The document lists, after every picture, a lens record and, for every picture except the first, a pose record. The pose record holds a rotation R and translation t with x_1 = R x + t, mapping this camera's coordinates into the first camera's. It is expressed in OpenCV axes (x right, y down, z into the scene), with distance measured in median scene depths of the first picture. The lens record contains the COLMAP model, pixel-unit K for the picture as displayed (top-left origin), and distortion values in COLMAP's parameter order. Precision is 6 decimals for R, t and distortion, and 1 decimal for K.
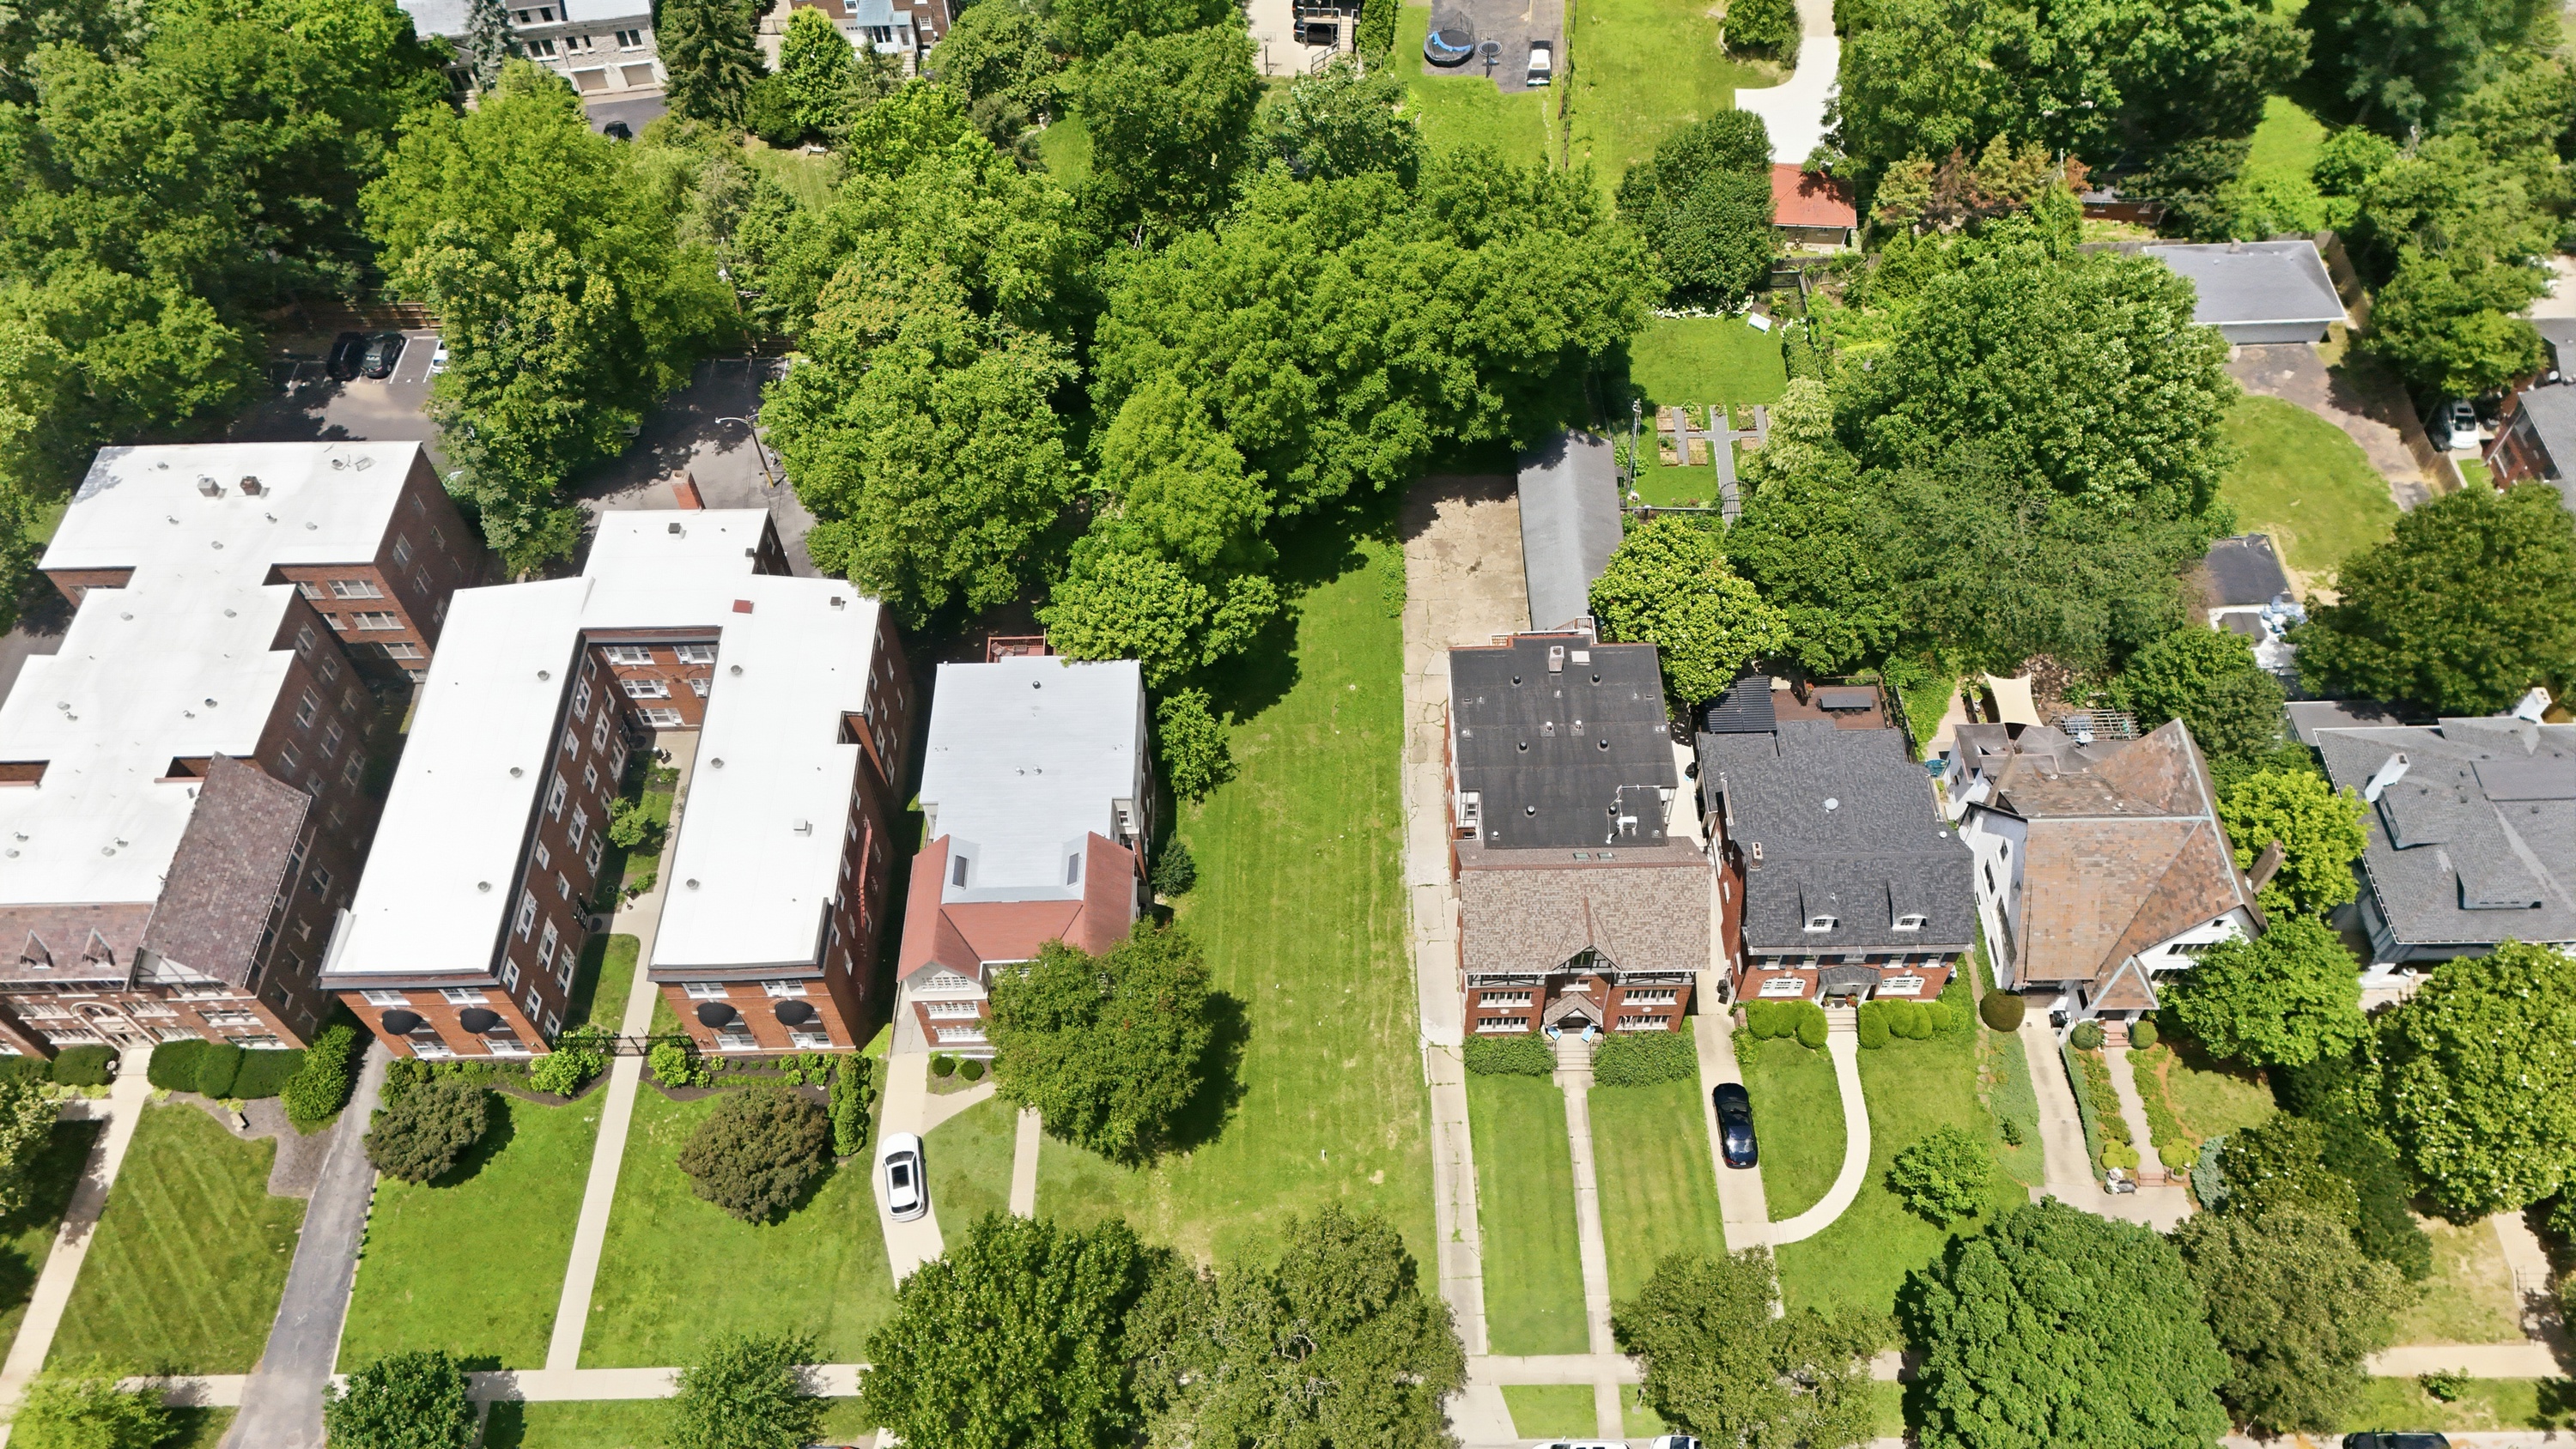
lens RADIAL K [[1899.8, 0, 1290.6], [0, 1899.8, 720.4], [0, 0, 1]] dist [0.084059, -0.091074]
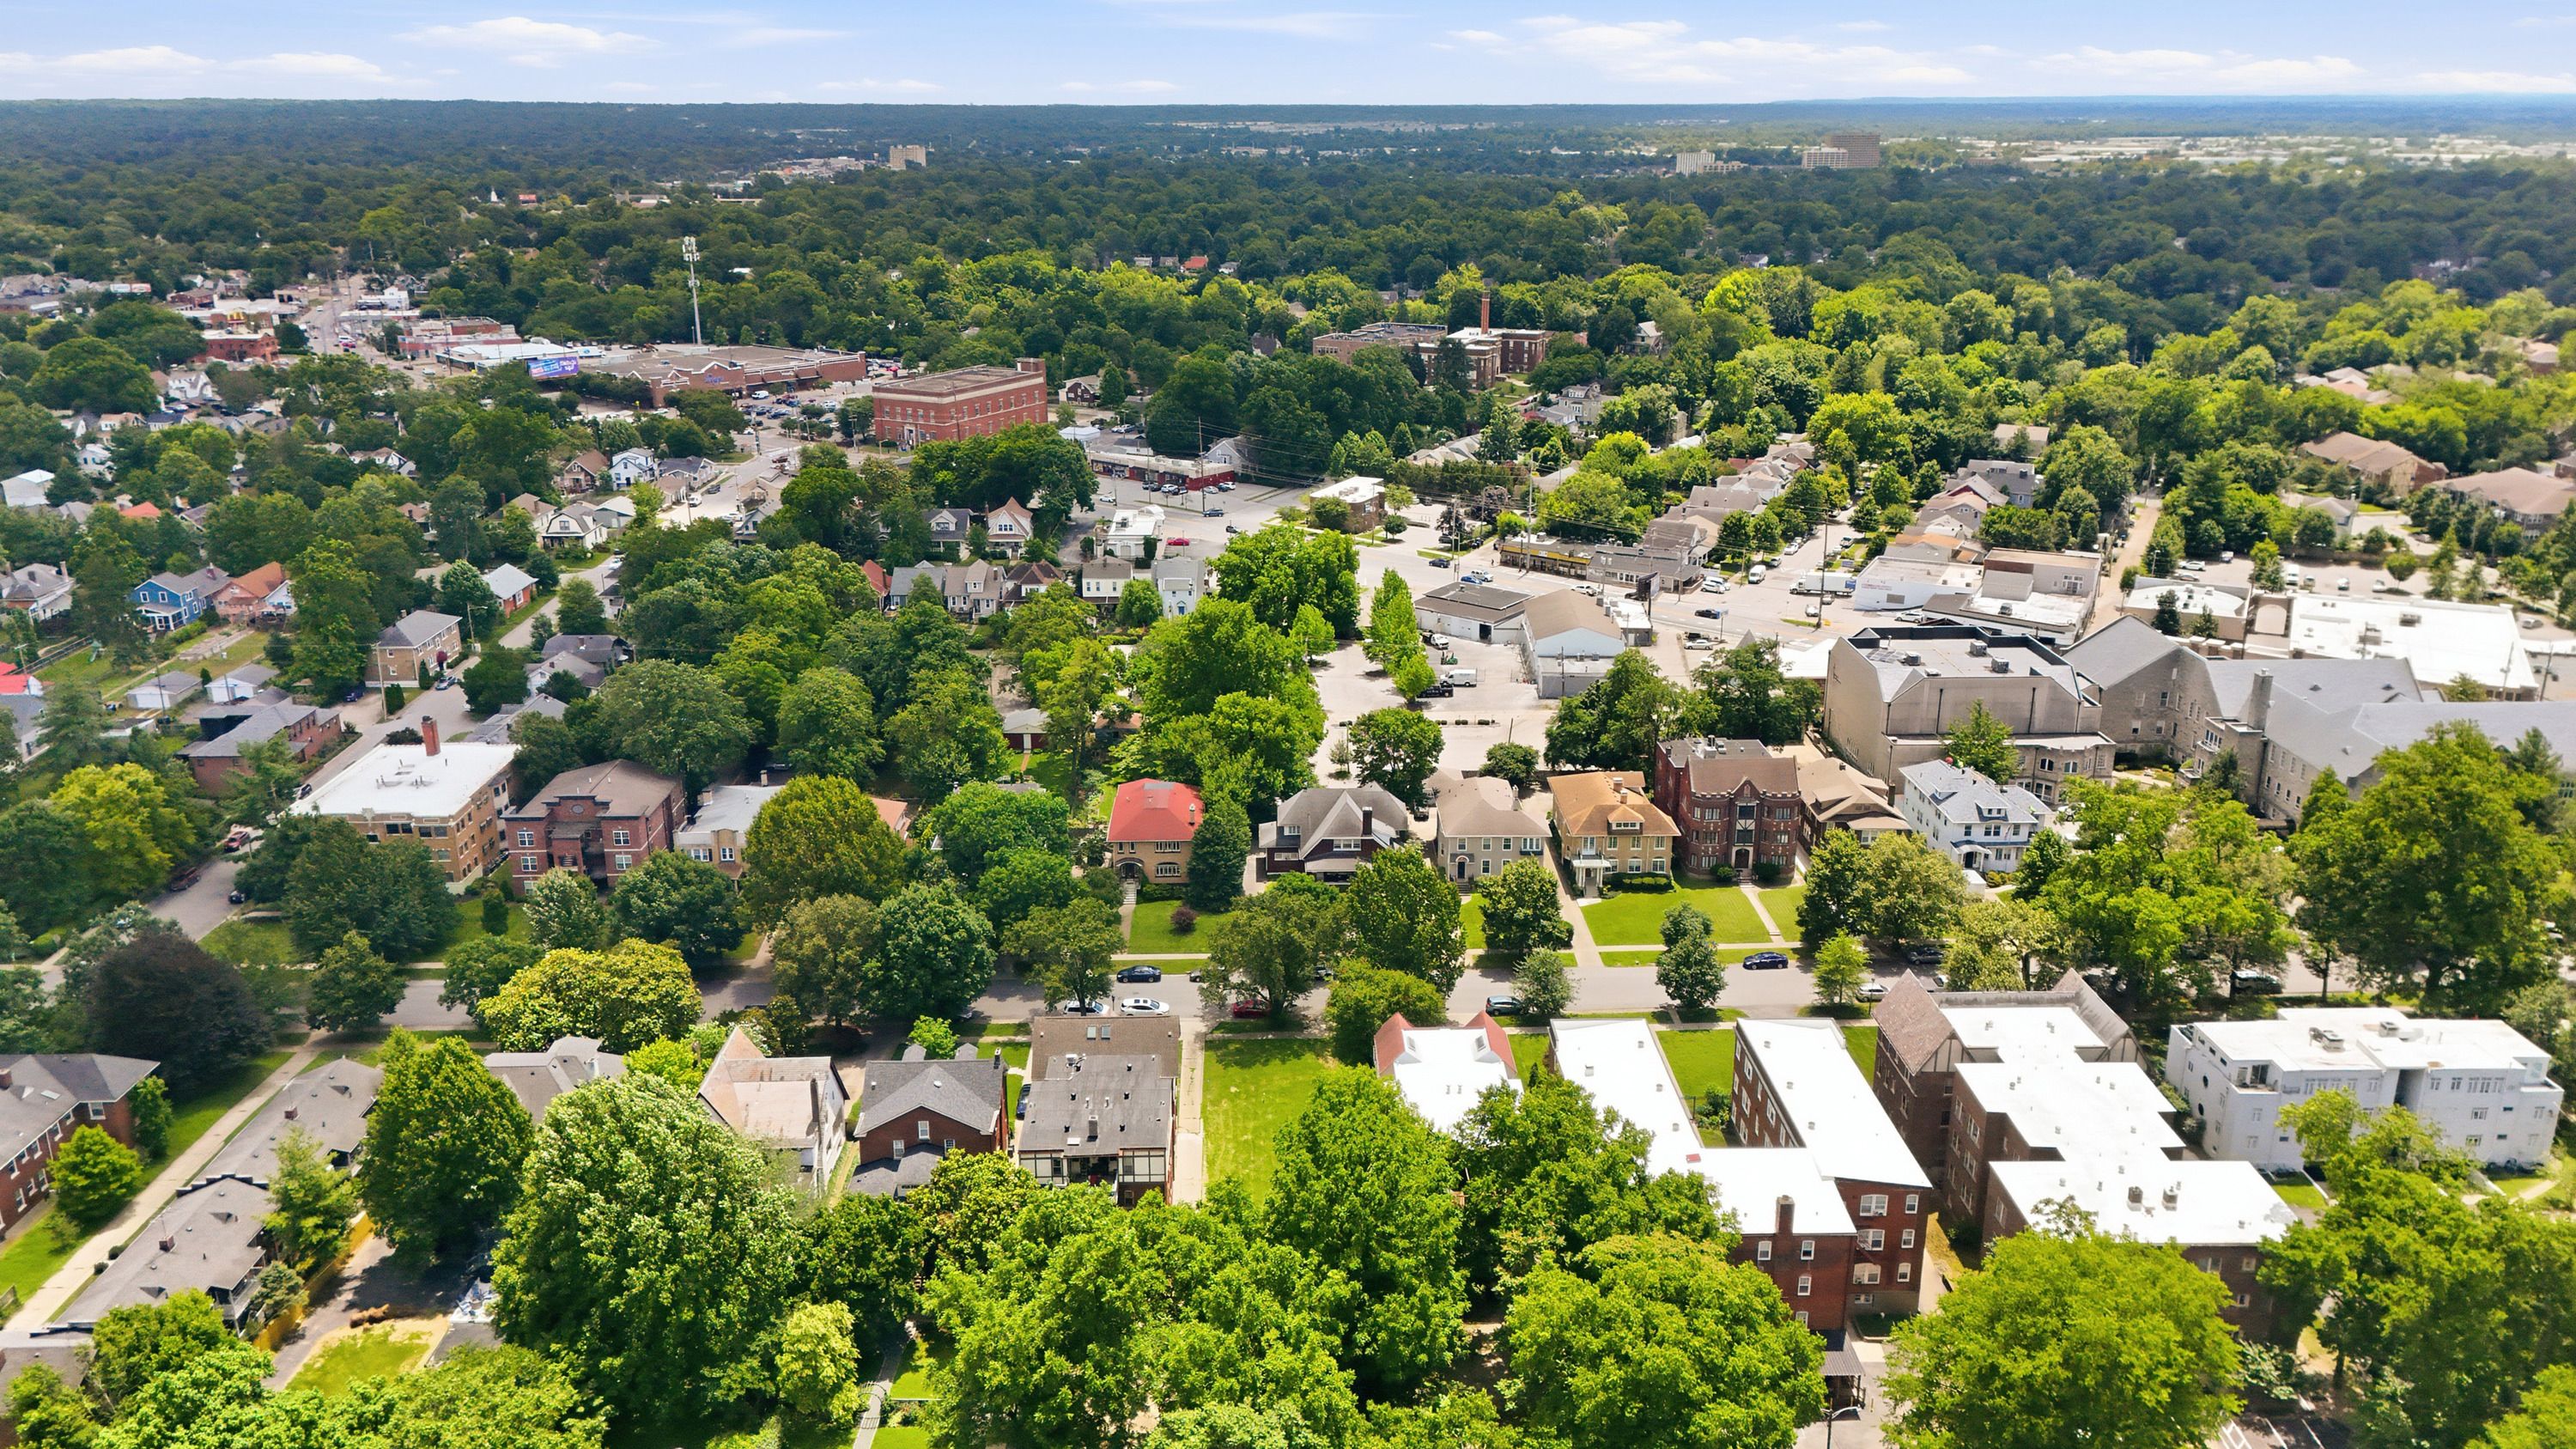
lens RADIAL K [[1900.4, 0, 1290.6], [0, 1900.4, 720.4], [0, 0, 1]] dist [0.084059, -0.091074]
pose [[-0.999357, 0.035569, -0.004440, -0.011570], [0.006357, 0.297761, 0.954619, -1.509596], [0.035277, 0.953978, -0.297795, 1.160972]]
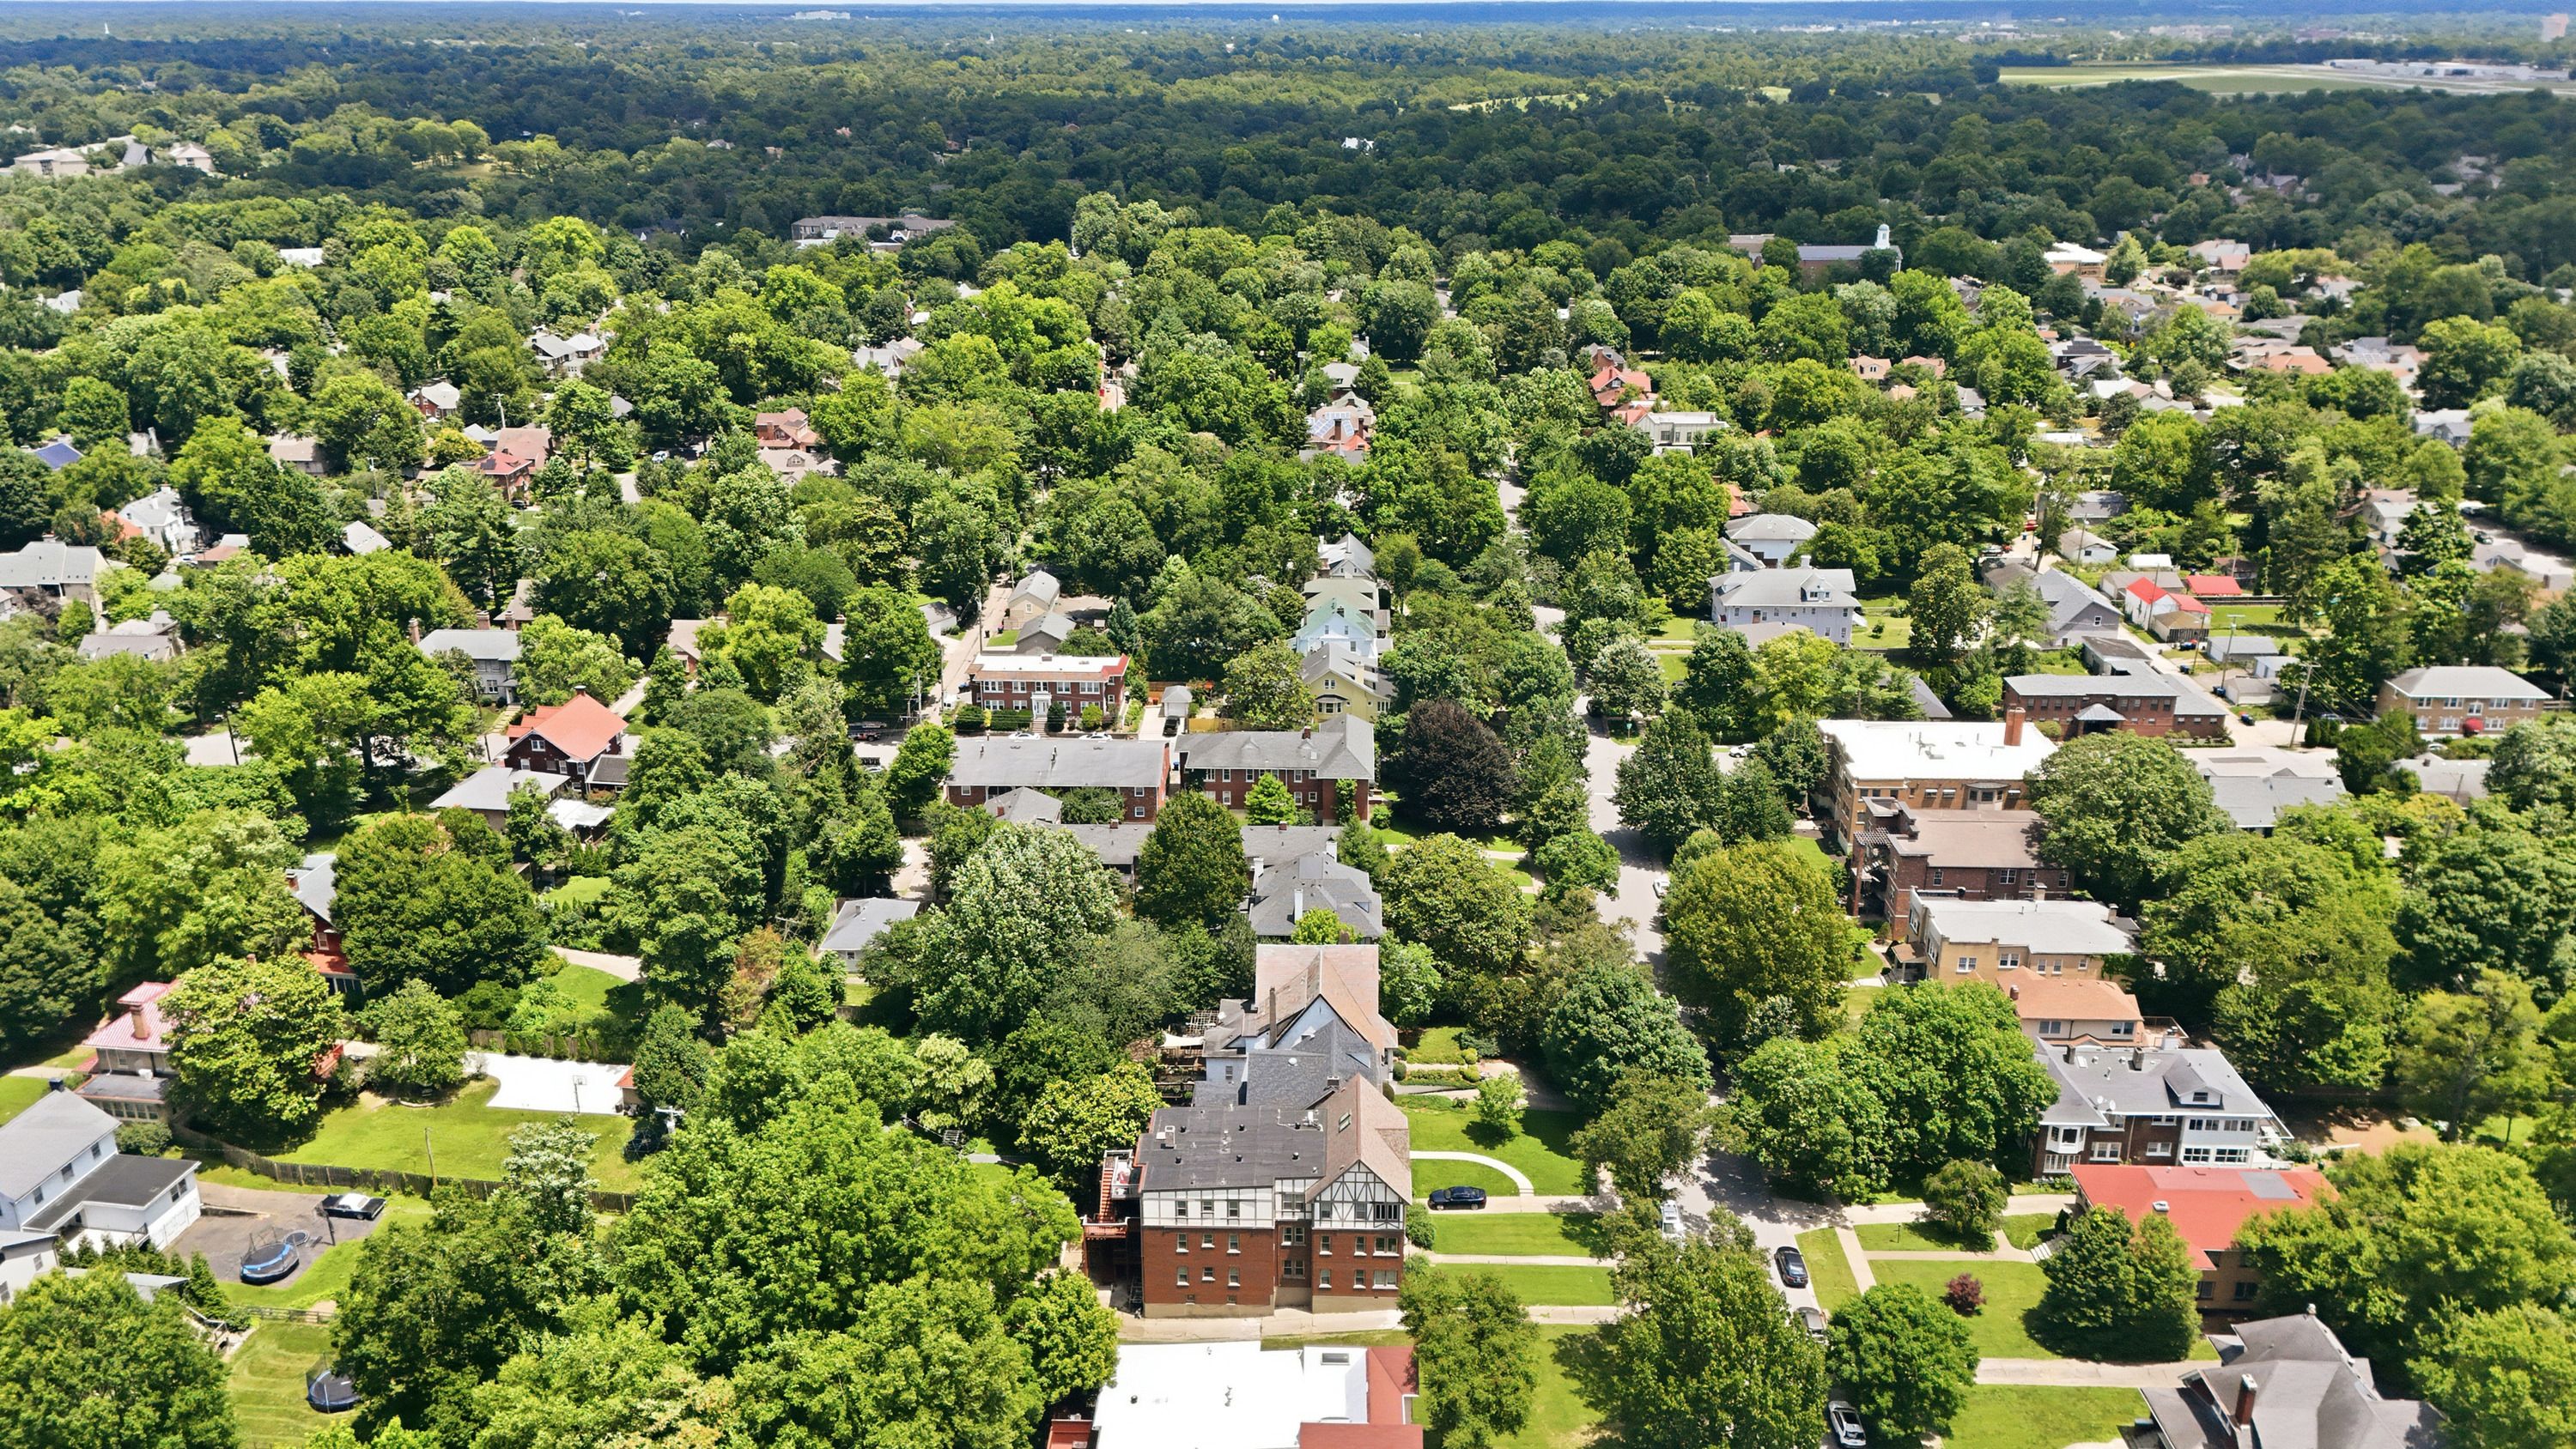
lens RADIAL K [[1921.7, 0, 1288.0], [0, 1921.7, 724.5], [0, 0, 1]] dist [0.101615, -0.140300]
pose [[0.030520, -0.315310, 0.948498, -1.127629], [0.816372, 0.555391, 0.158360, -0.362732], [-0.576719, 0.769494, 0.274361, 0.331201]]
